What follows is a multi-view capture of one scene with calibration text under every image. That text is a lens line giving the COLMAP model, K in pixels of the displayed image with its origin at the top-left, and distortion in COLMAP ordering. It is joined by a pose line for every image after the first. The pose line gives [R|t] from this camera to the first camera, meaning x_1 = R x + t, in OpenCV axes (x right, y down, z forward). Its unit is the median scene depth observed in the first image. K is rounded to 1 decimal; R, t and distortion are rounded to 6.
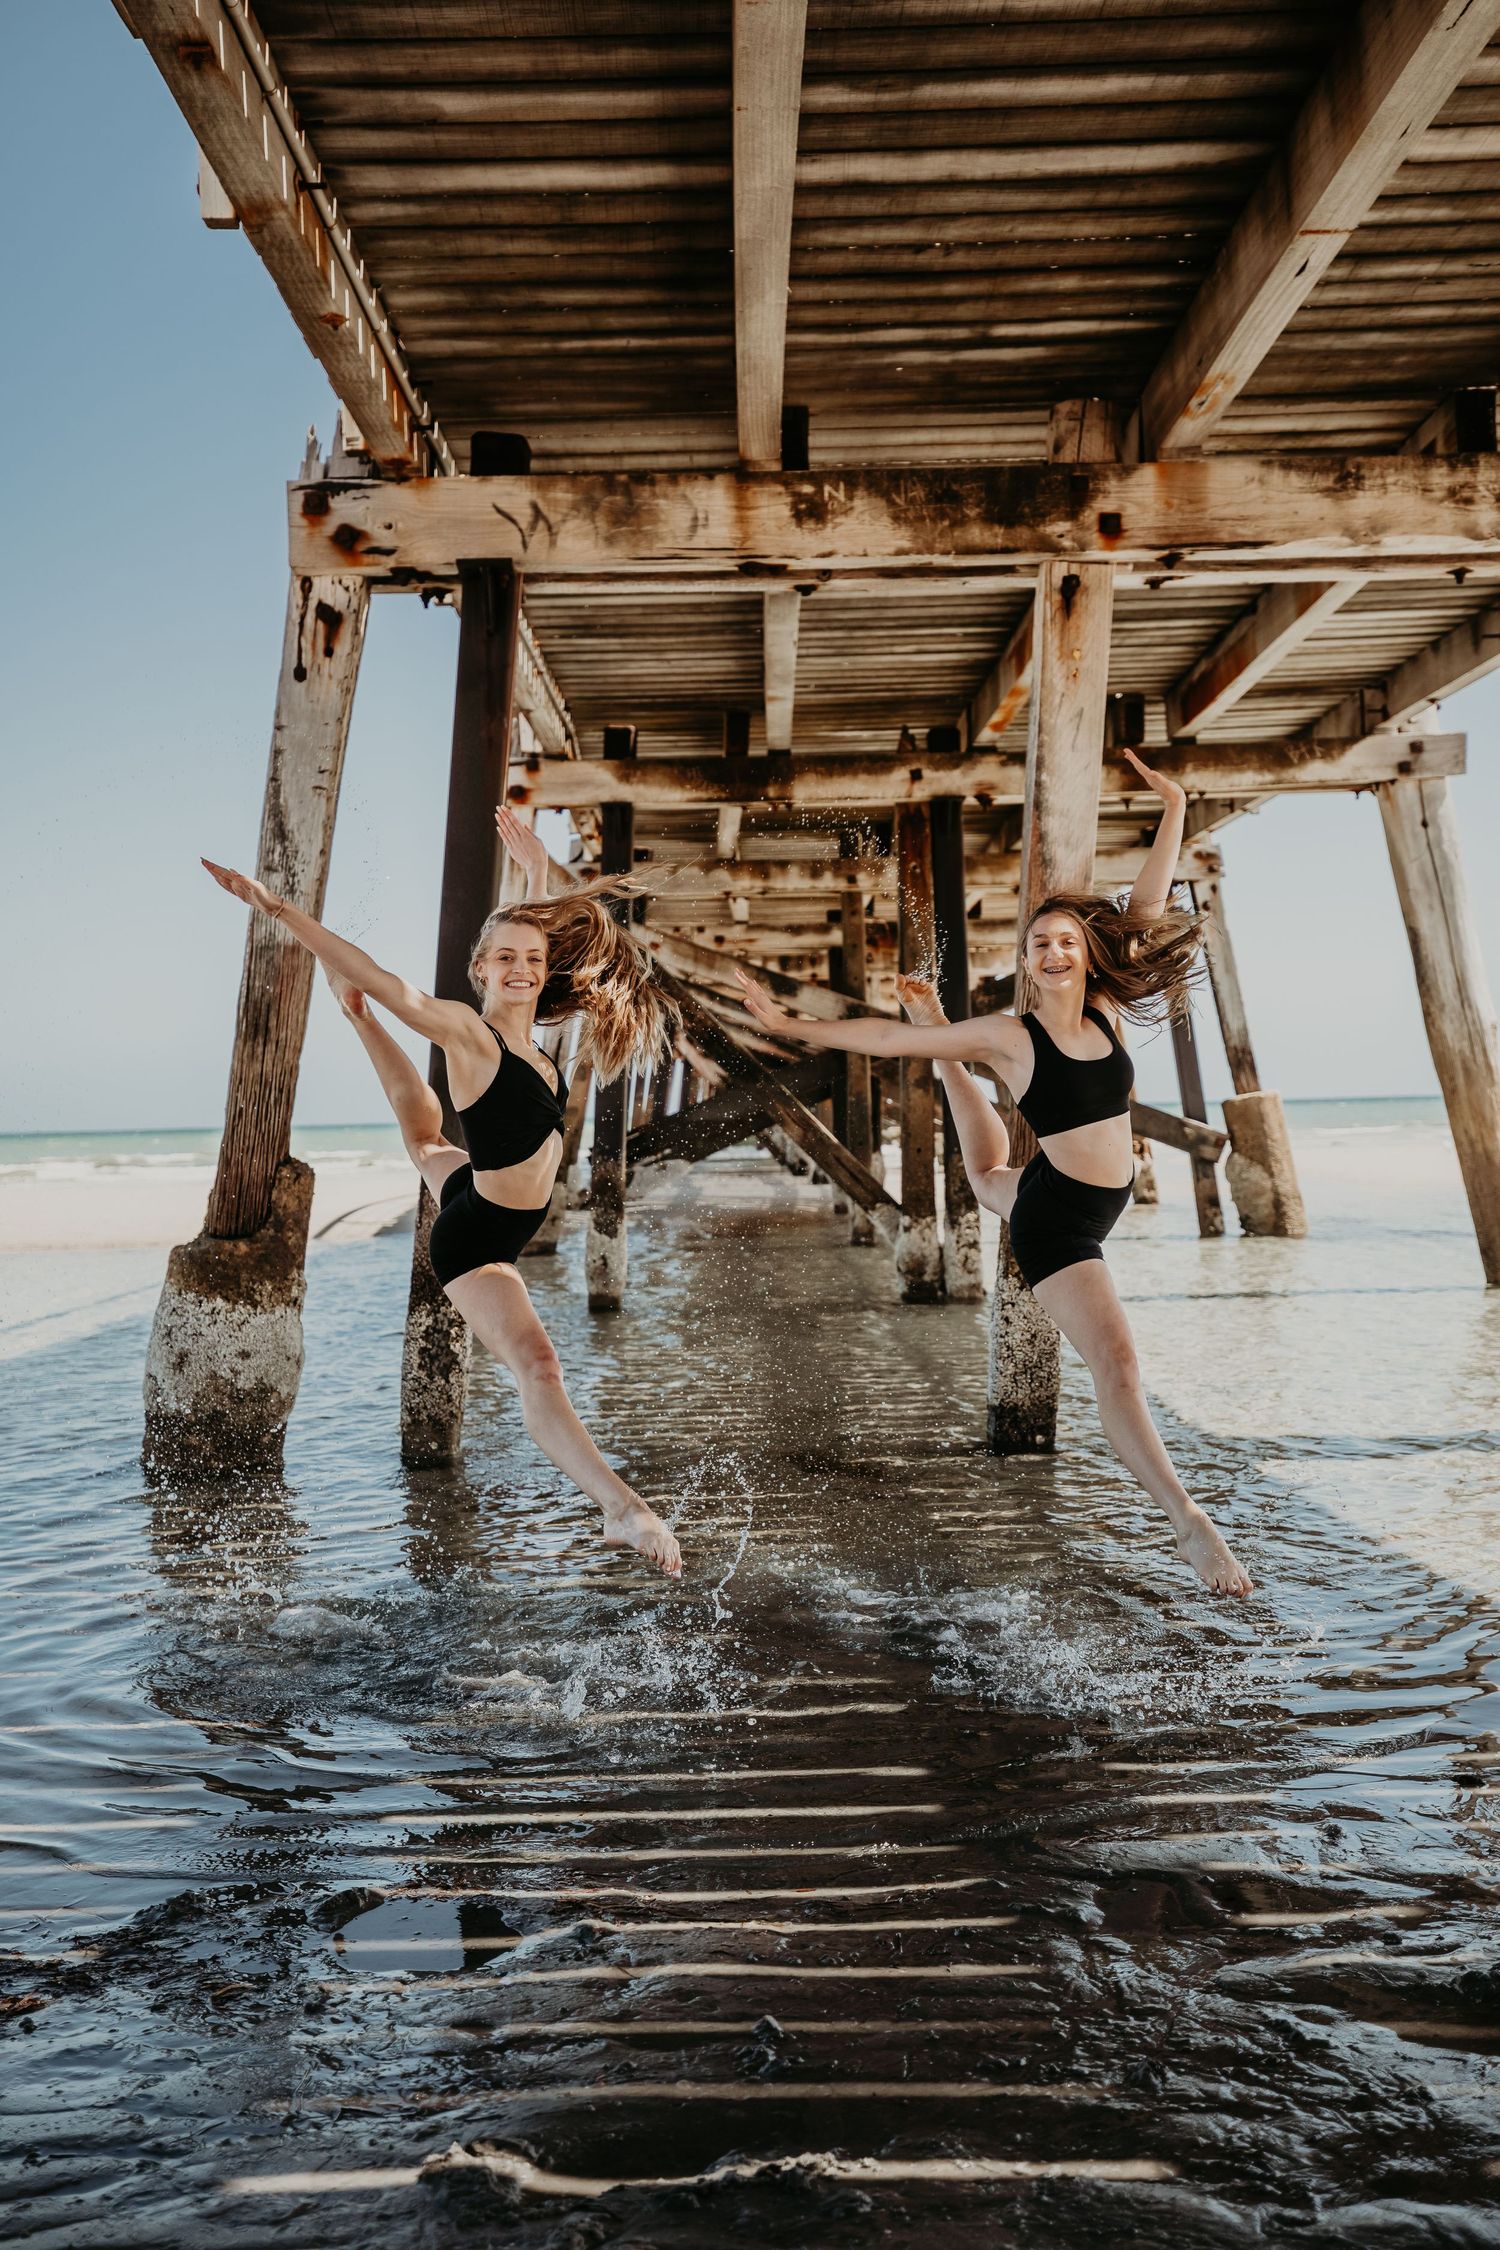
lens RADIAL K [[2161.5, 0, 743.0], [0, 2161.5, 1113.0], [0, 0, 1]] dist [0.081398, 0.000000]
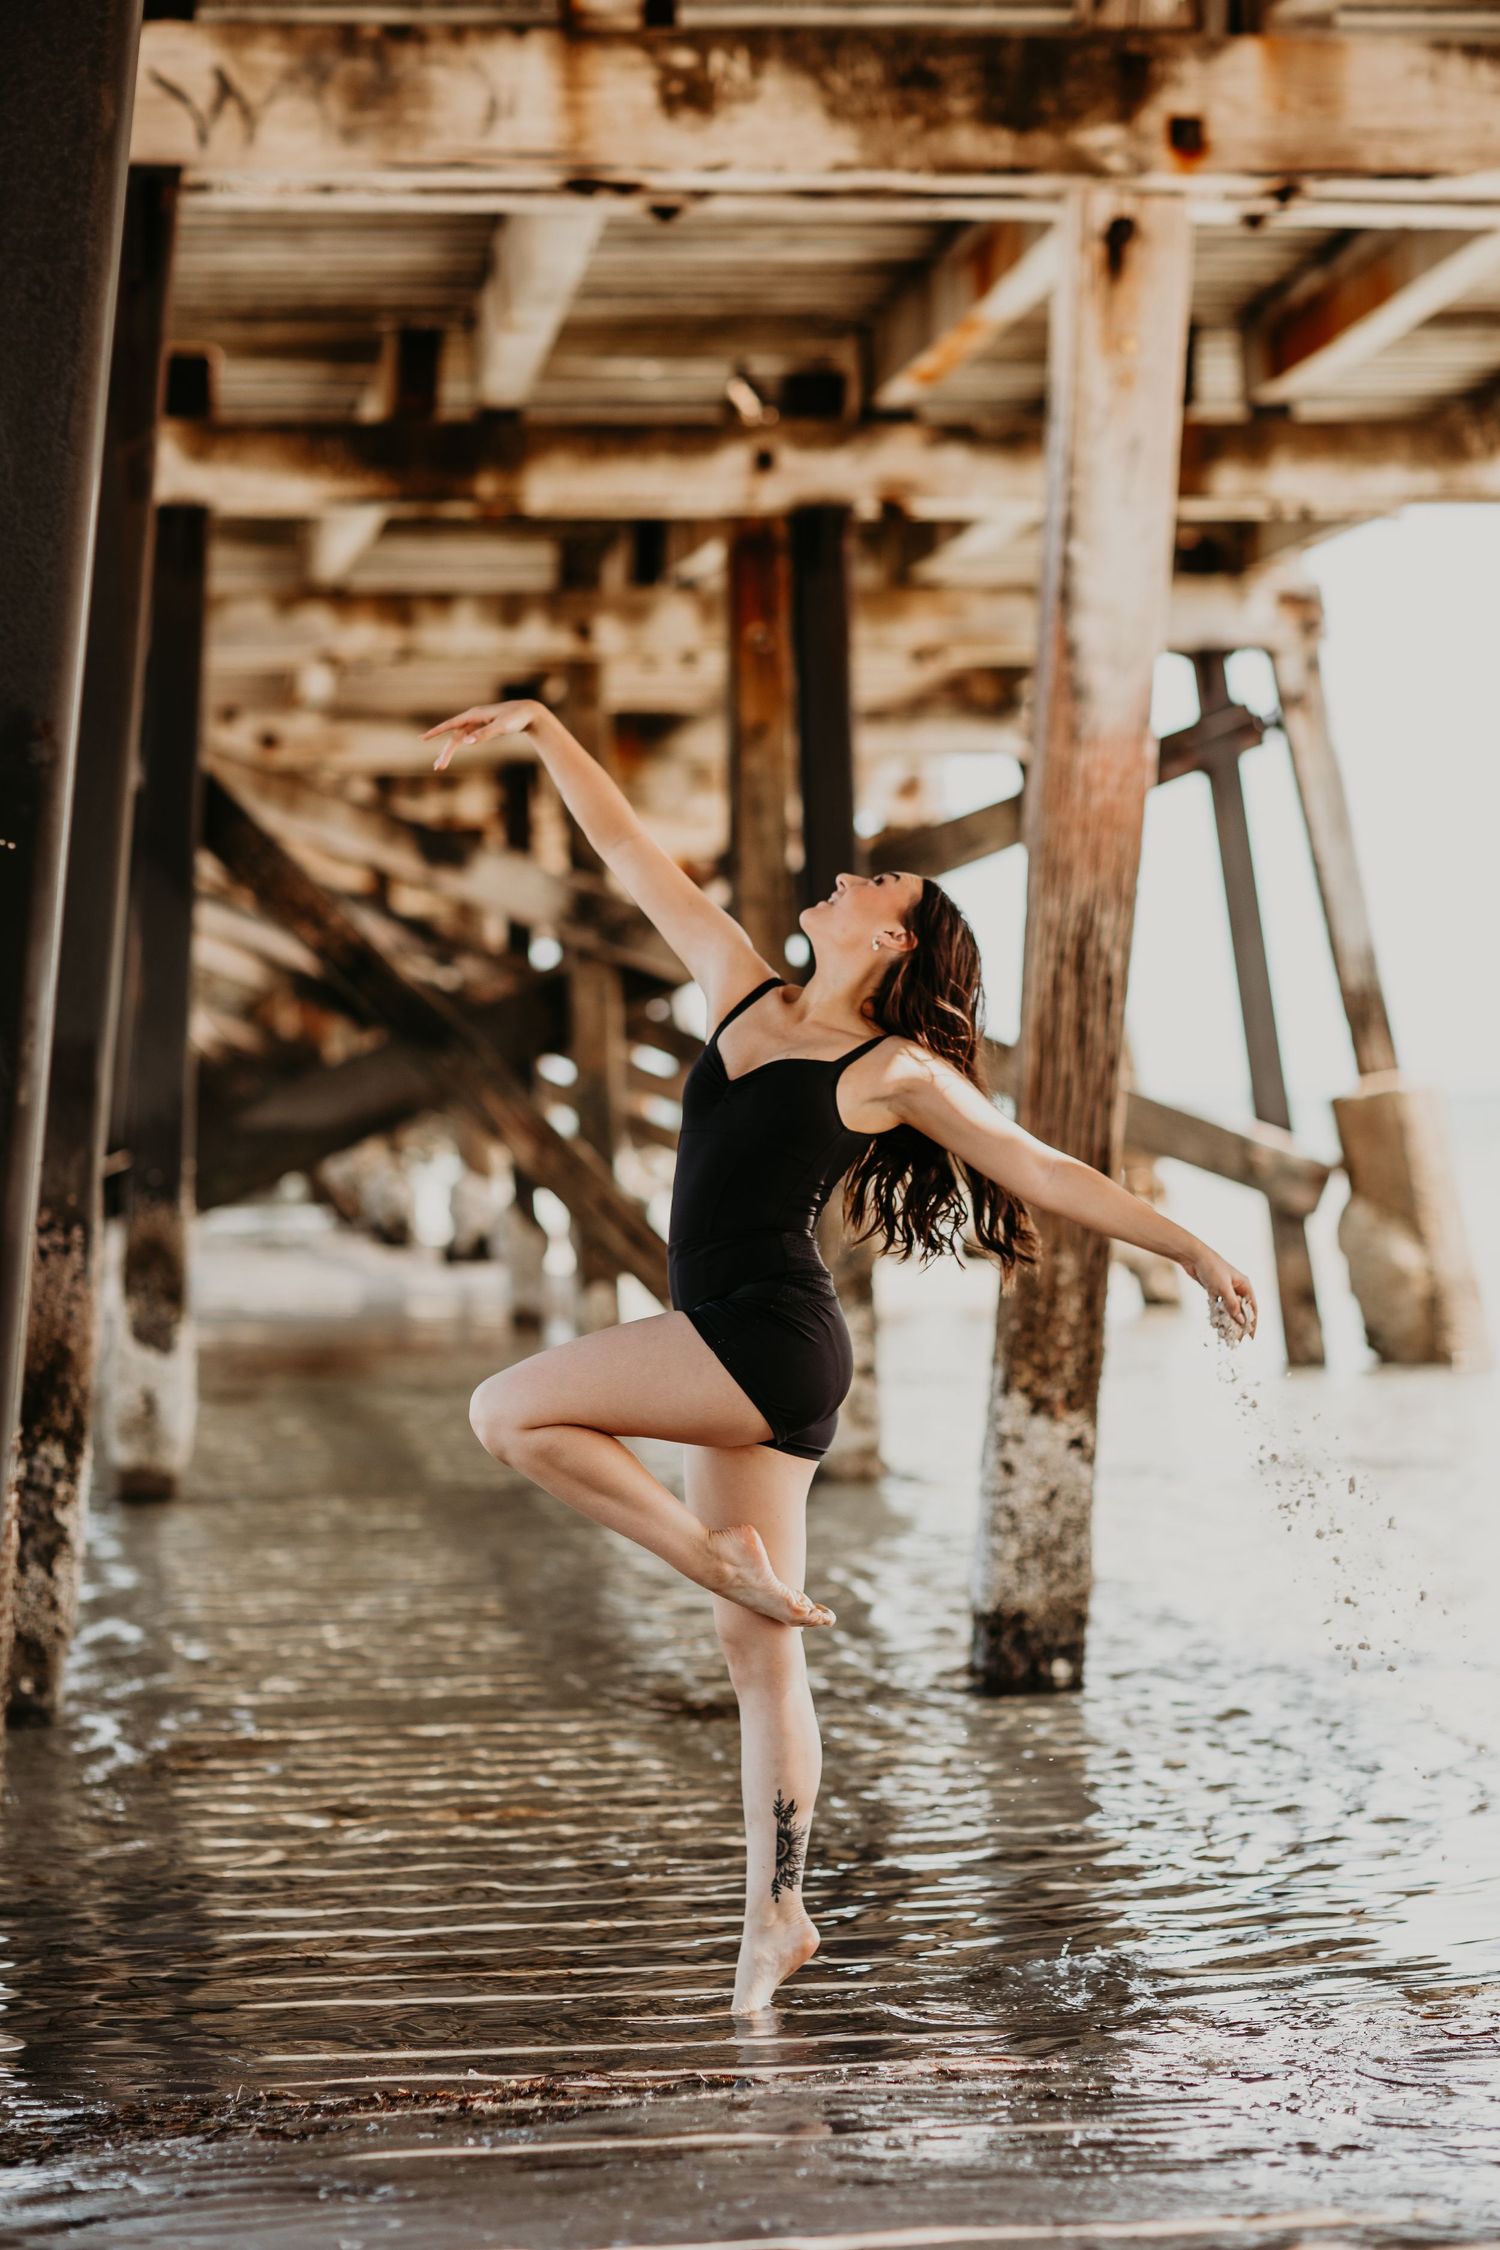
lens RADIAL K [[5373.2, 0, 754.3], [0, 5373.2, 1129.3], [0, 0, 1]] dist [-0.010113, 0.000000]
pose [[0.992841, 0.006095, 0.119289, -0.078528], [-0.006454, 0.999976, 0.002621, 0.000090], [-0.119270, -0.003372, 0.992856, -0.286592]]
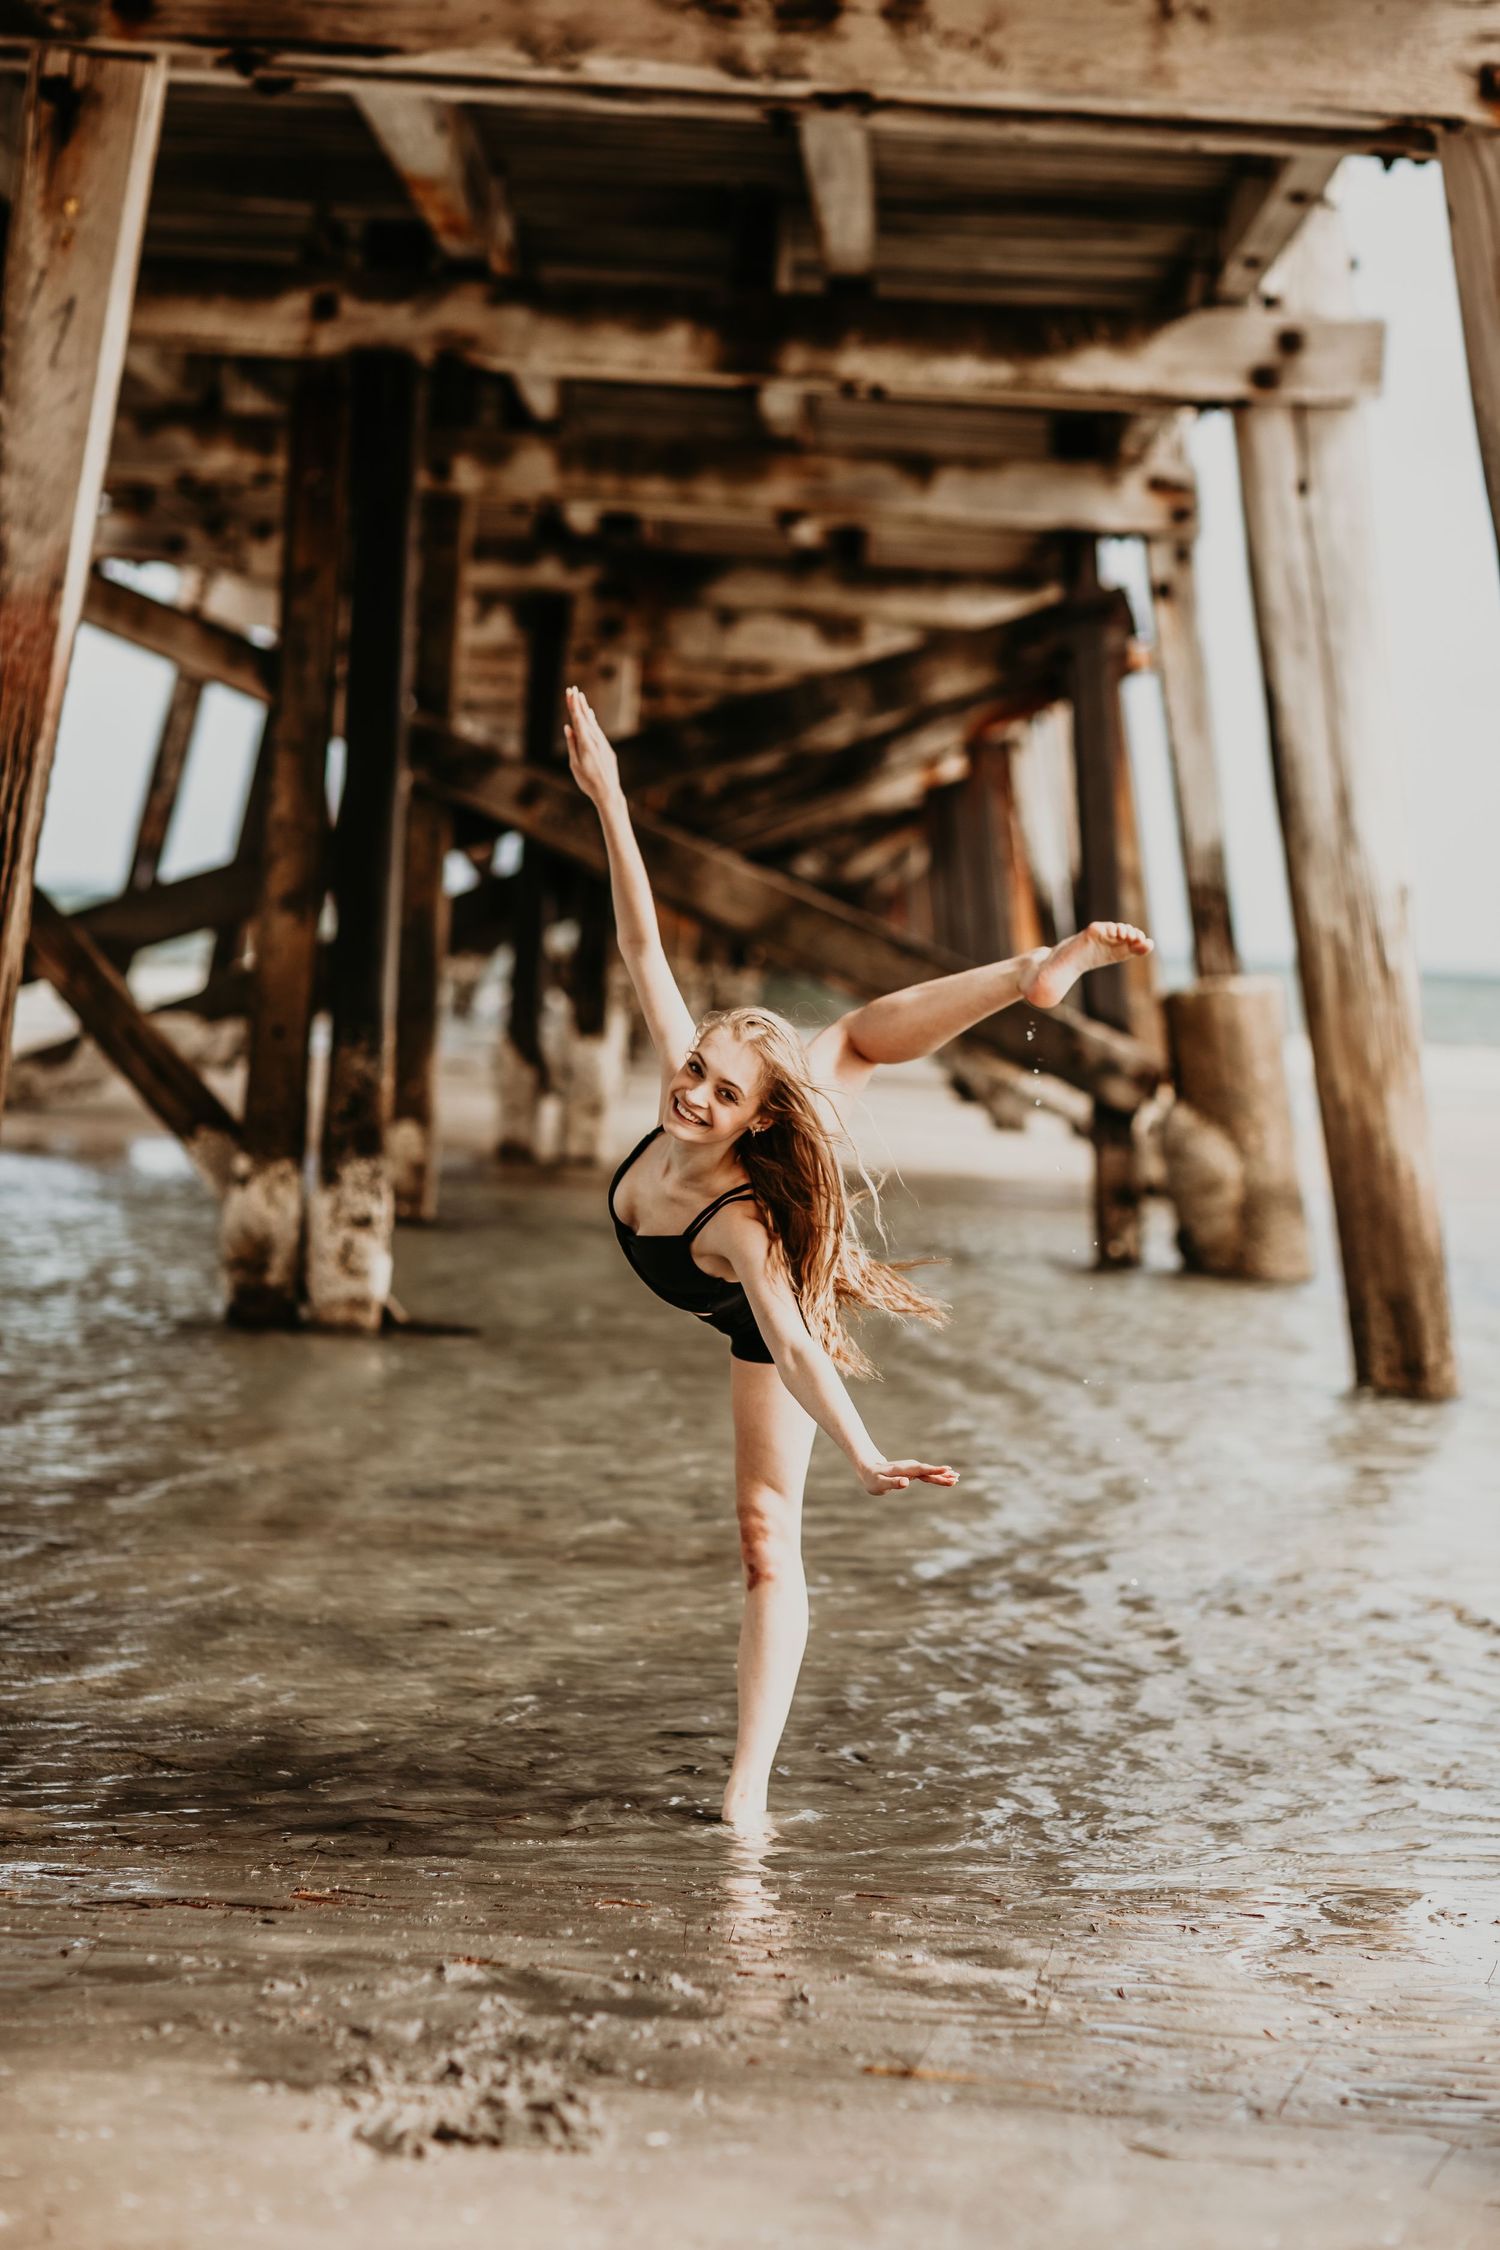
lens RADIAL K [[5373.2, 0, 749.5], [0, 5373.2, 1124.6], [0, 0, 1]] dist [-0.010113, 0.000000]
pose [[0.994491, 0.091593, -0.050981, 0.278592], [-0.089559, 0.995143, 0.040849, -0.024558], [0.054475, -0.036059, 0.997864, -0.294445]]
